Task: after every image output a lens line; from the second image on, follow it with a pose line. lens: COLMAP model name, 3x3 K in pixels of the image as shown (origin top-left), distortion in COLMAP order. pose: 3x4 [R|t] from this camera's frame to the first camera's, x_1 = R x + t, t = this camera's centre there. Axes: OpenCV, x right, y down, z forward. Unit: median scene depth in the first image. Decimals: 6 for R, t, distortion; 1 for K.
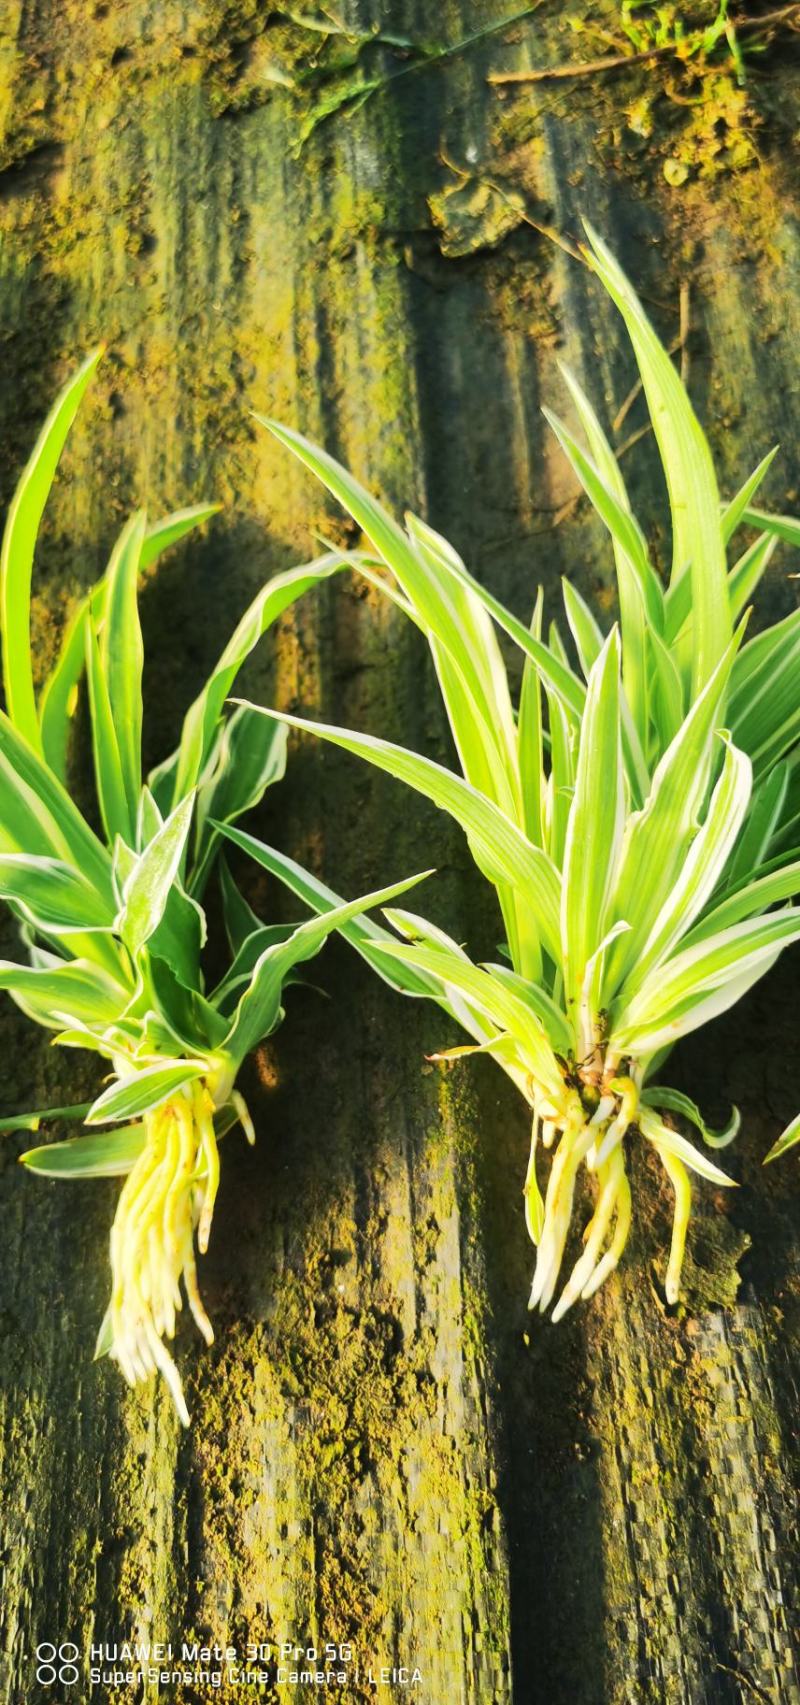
lens RADIAL K [[1042.1, 0, 403.9], [0, 1042.1, 857.5], [0, 0, 1]] dist [0.058268, -0.070667]
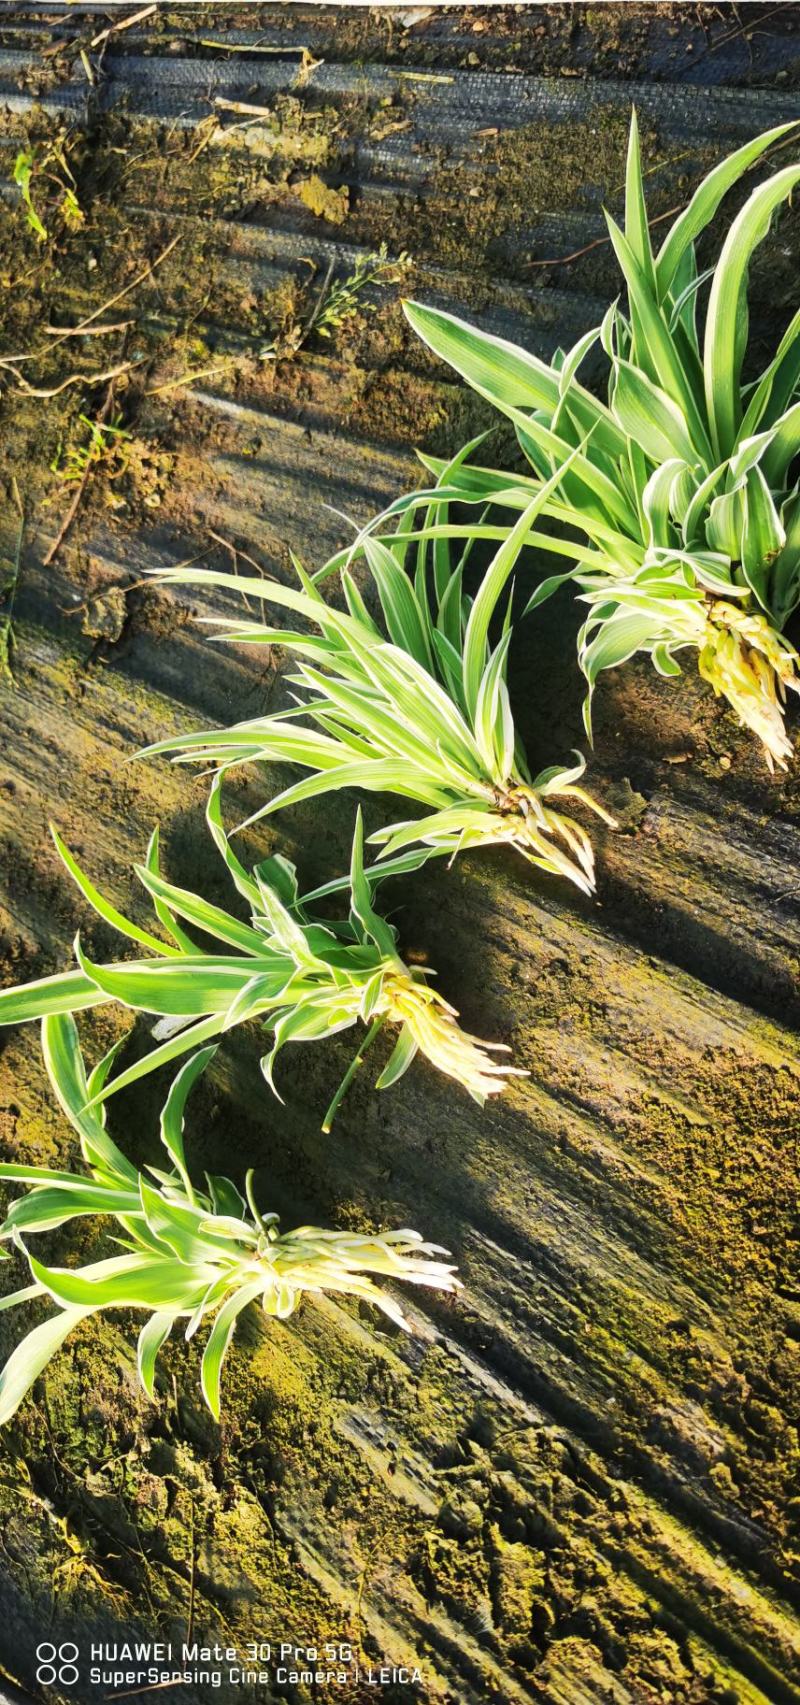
lens RADIAL K [[1042.1, 0, 403.9], [0, 1042.1, 857.5], [0, 0, 1]] dist [0.058268, -0.070667]
pose [[0.553164, -0.832770, 0.022428, -0.046618], [0.823216, 0.542292, -0.168034, 0.427230], [0.127771, 0.111414, 0.985526, -0.858164]]
